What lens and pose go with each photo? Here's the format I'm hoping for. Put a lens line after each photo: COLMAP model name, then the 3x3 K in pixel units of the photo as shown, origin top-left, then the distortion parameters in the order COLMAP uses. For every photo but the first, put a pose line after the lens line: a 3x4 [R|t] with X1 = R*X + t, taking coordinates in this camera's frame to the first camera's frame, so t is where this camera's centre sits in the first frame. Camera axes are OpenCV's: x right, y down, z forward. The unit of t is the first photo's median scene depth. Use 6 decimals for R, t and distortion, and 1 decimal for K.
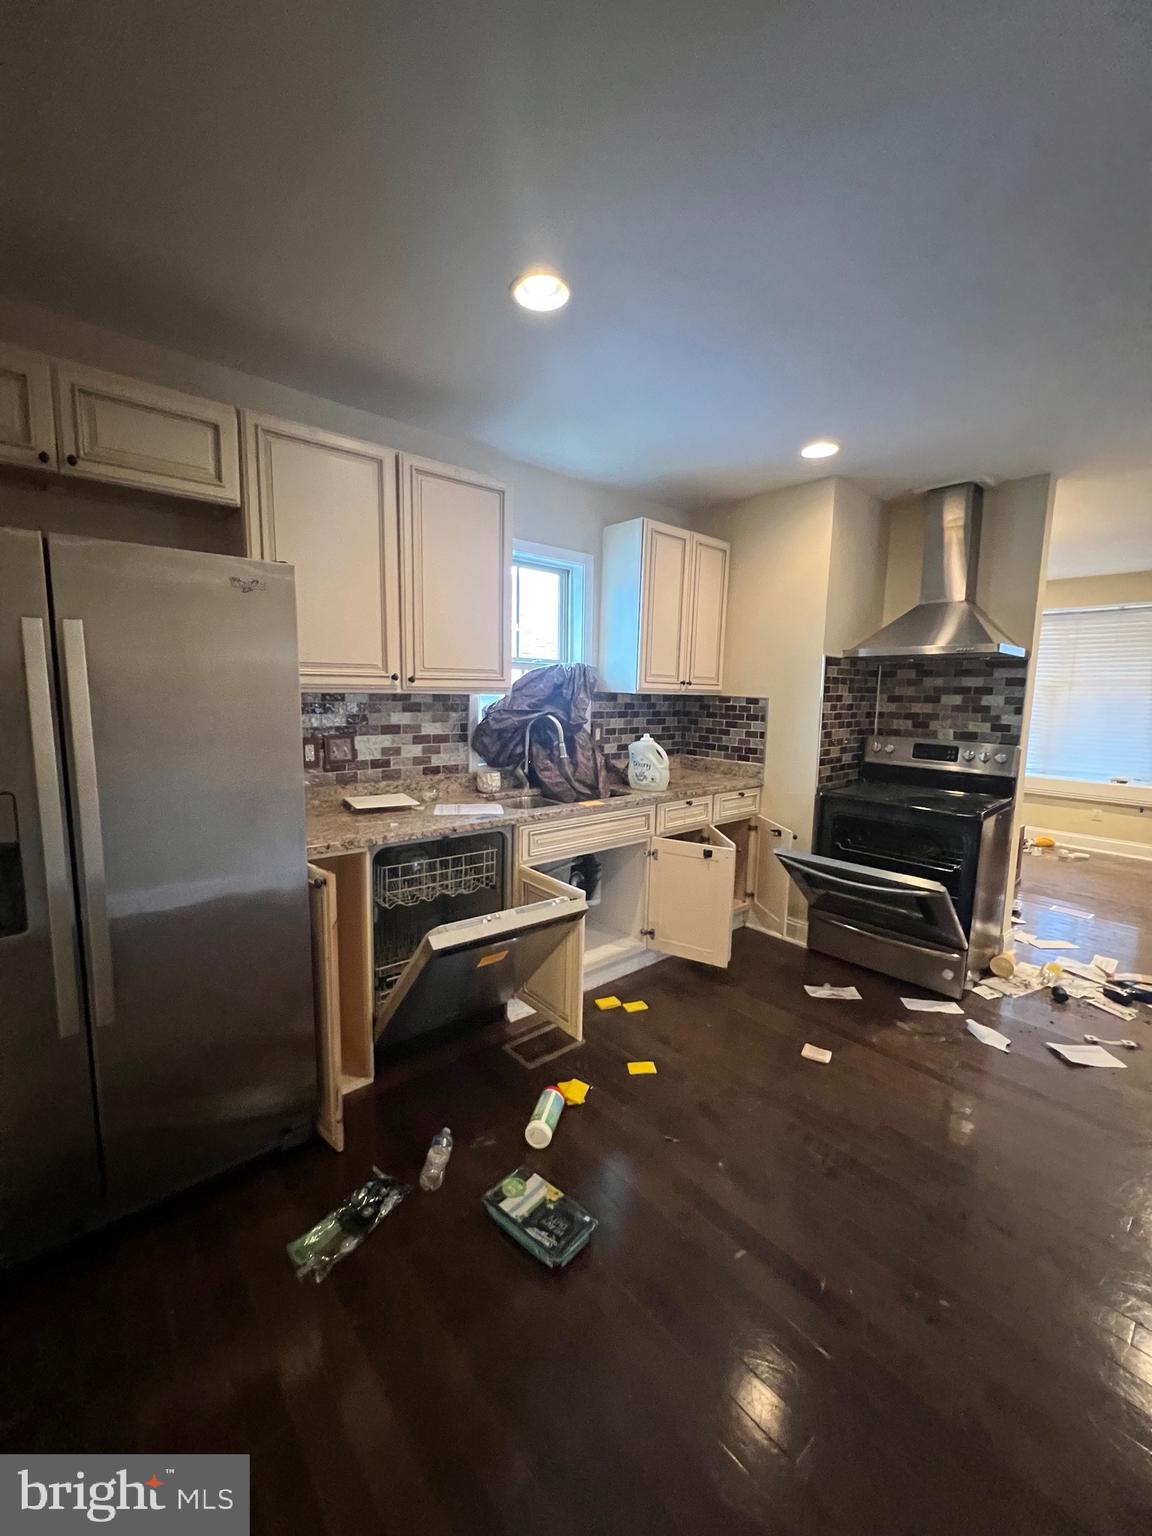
lens RADIAL K [[615.1, 0, 585.4], [0, 615.1, 766.7], [0, 0, 1]] dist [0.000090, 0.000328]
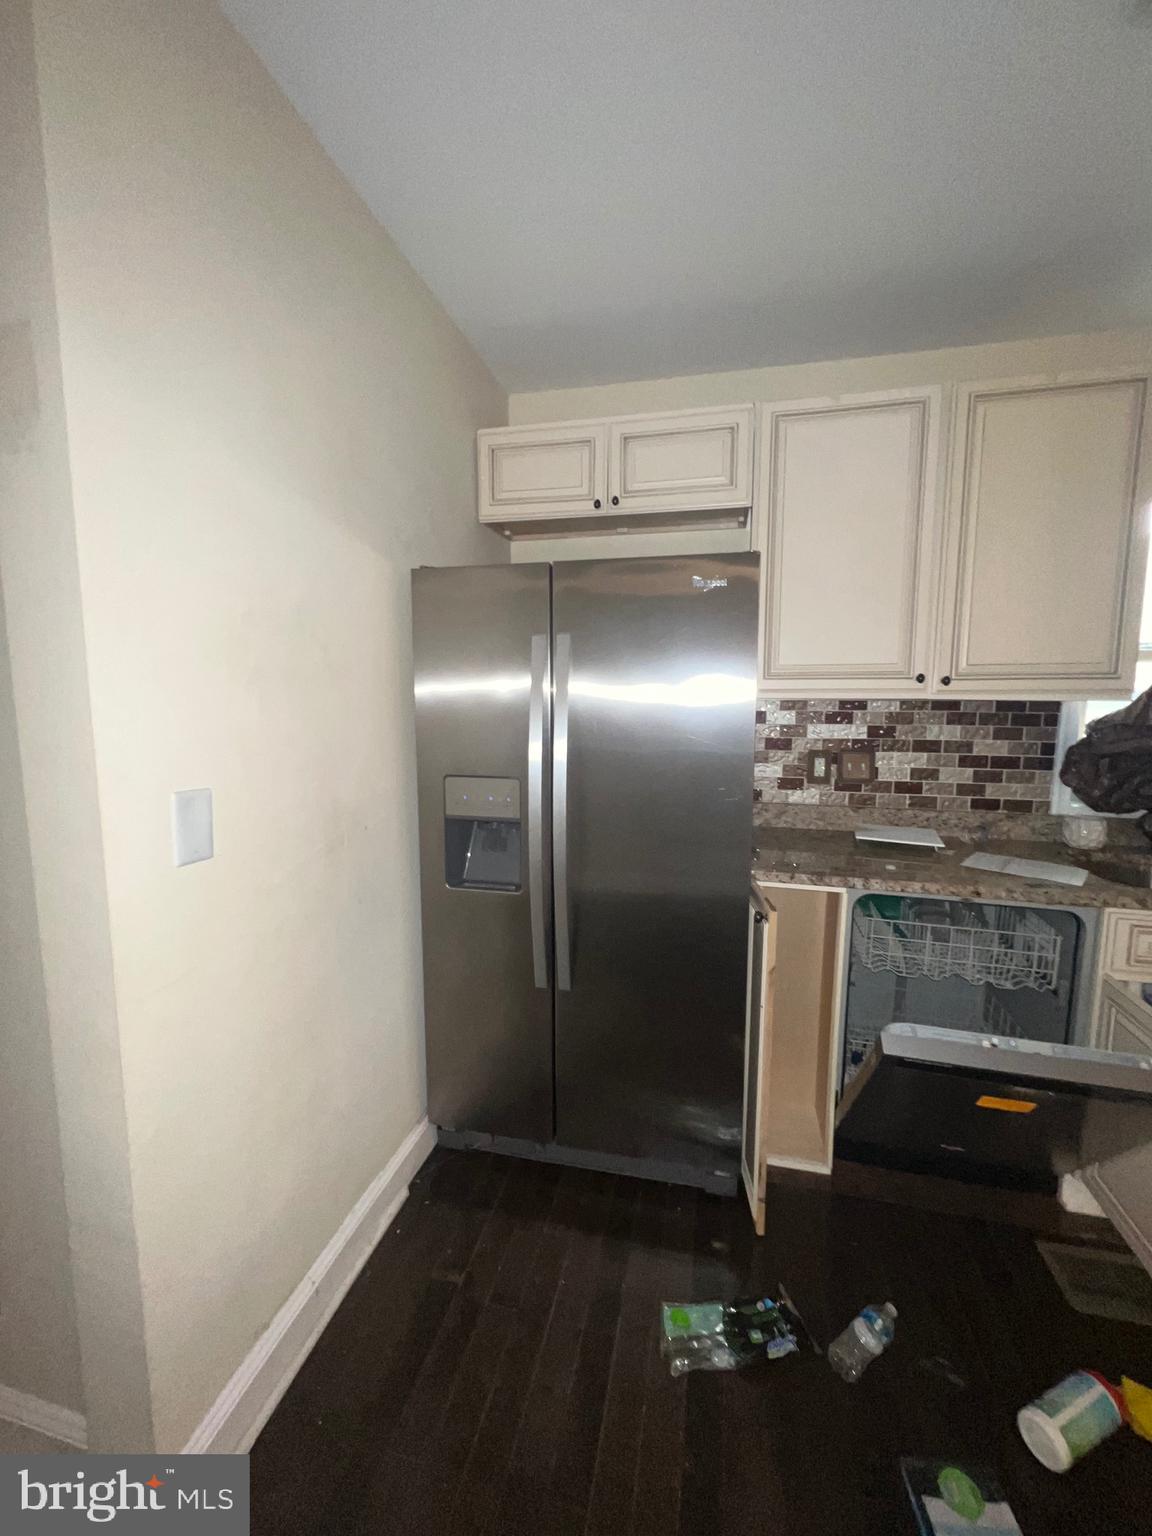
lens RADIAL K [[615.1, 0, 572.8], [0, 615.1, 766.8], [0, 0, 1]] dist [0.000090, 0.000328]
pose [[0.577676, 0.078921, -0.812442, 0.064378], [-0.095618, 0.995005, 0.028667, -0.013121], [0.810646, 0.061124, 0.582337, 0.173586]]
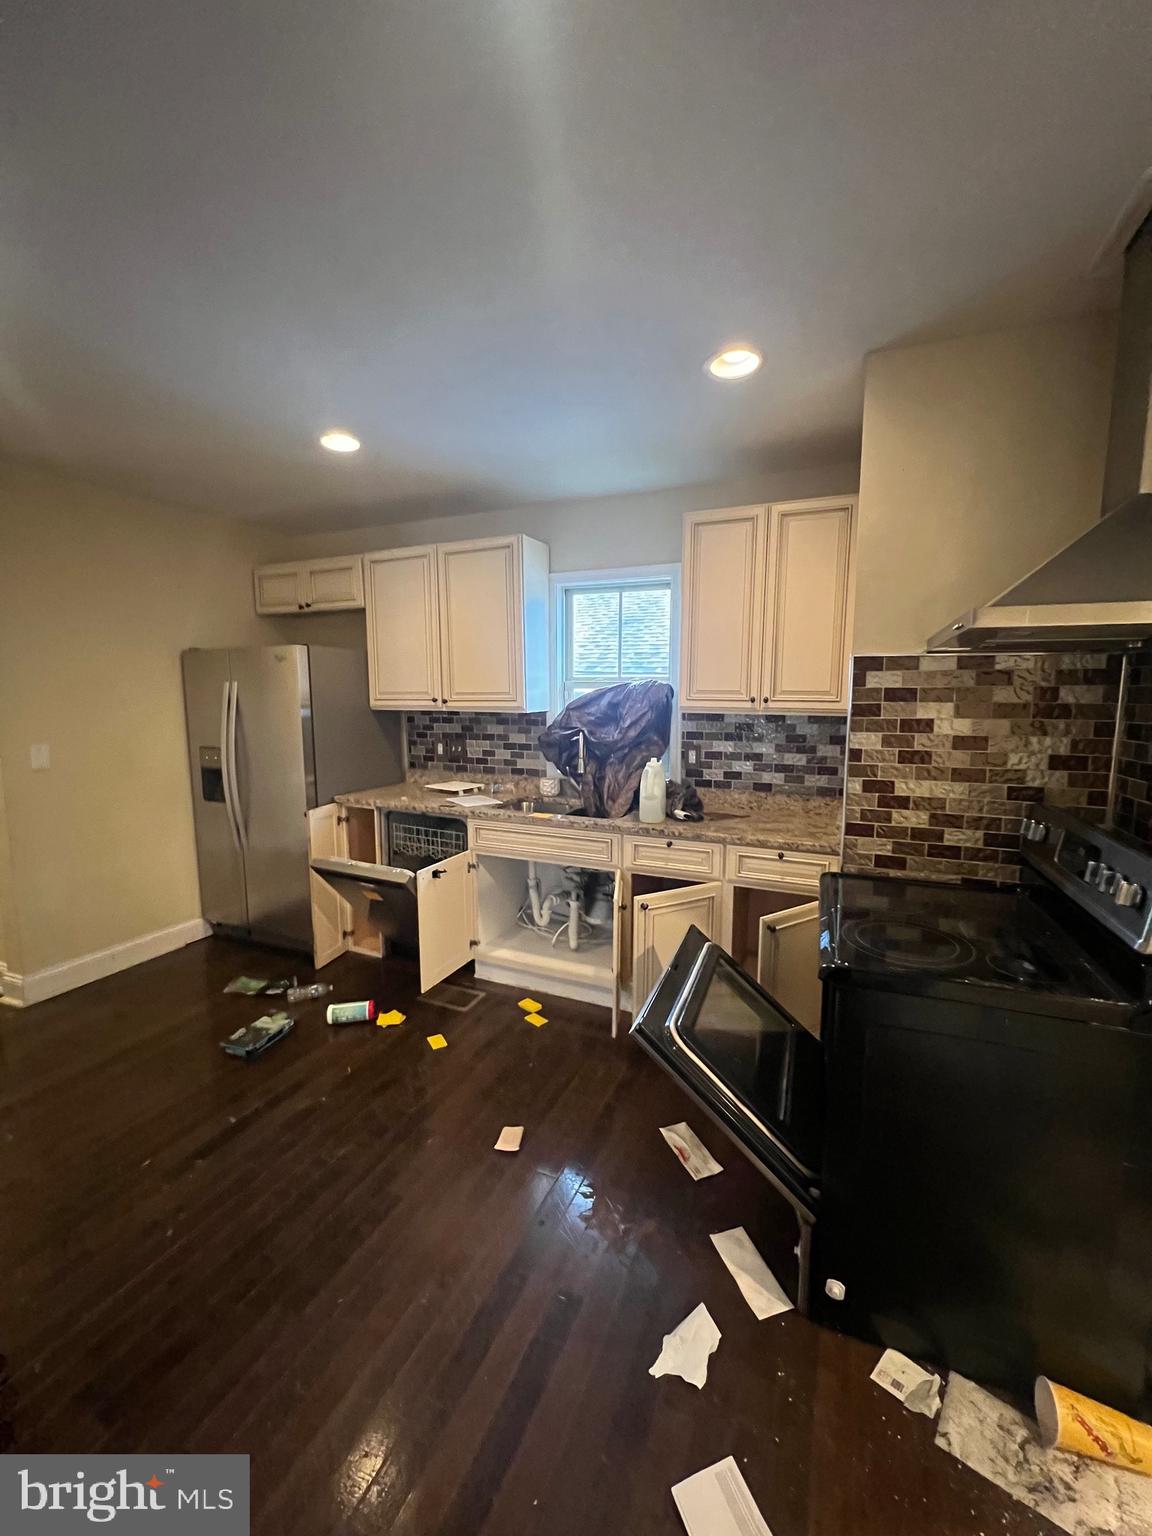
lens RADIAL K [[615.1, 0, 561.9], [0, 615.1, 765.7], [0, 0, 1]] dist [0.000090, 0.000328]
pose [[0.409389, 0.090157, -0.907894, 0.988864], [-0.109636, 0.992756, 0.049147, -0.082089], [0.905749, 0.079418, 0.416308, 0.585849]]
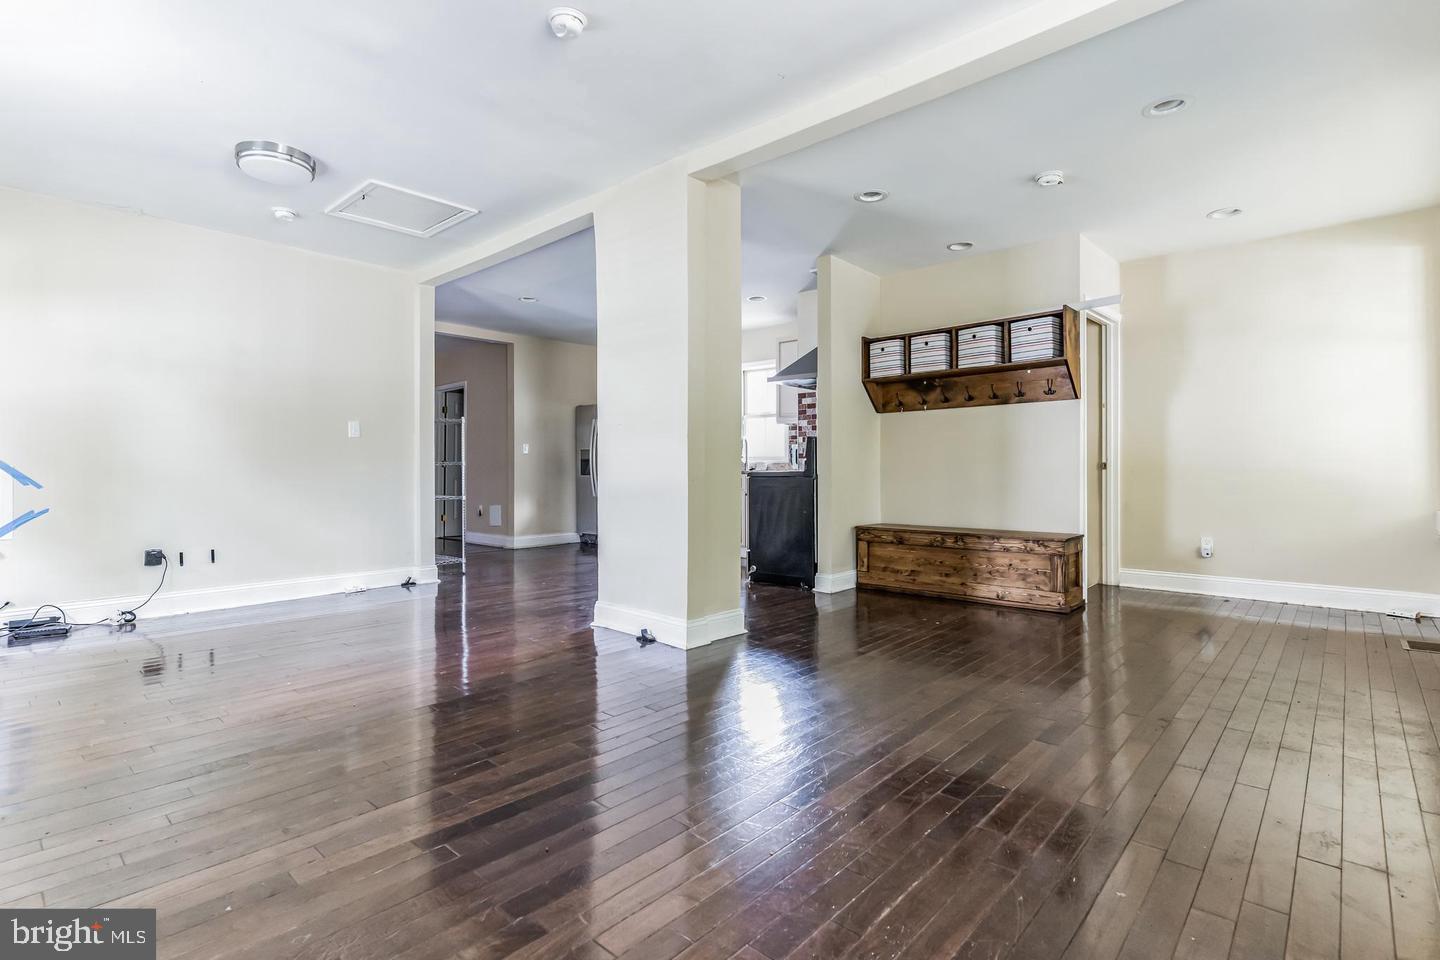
lens RADIAL K [[695.9, 0, 707.4], [0, 695.9, 466.8], [0, 0, 1]] dist [0.006985, 0.000569]
pose [[0.112061, -0.024717, -0.993394, 2.727442], [-0.121159, 0.991892, -0.038347, 0.155739], [0.986287, 0.124656, 0.108158, 0.668267]]
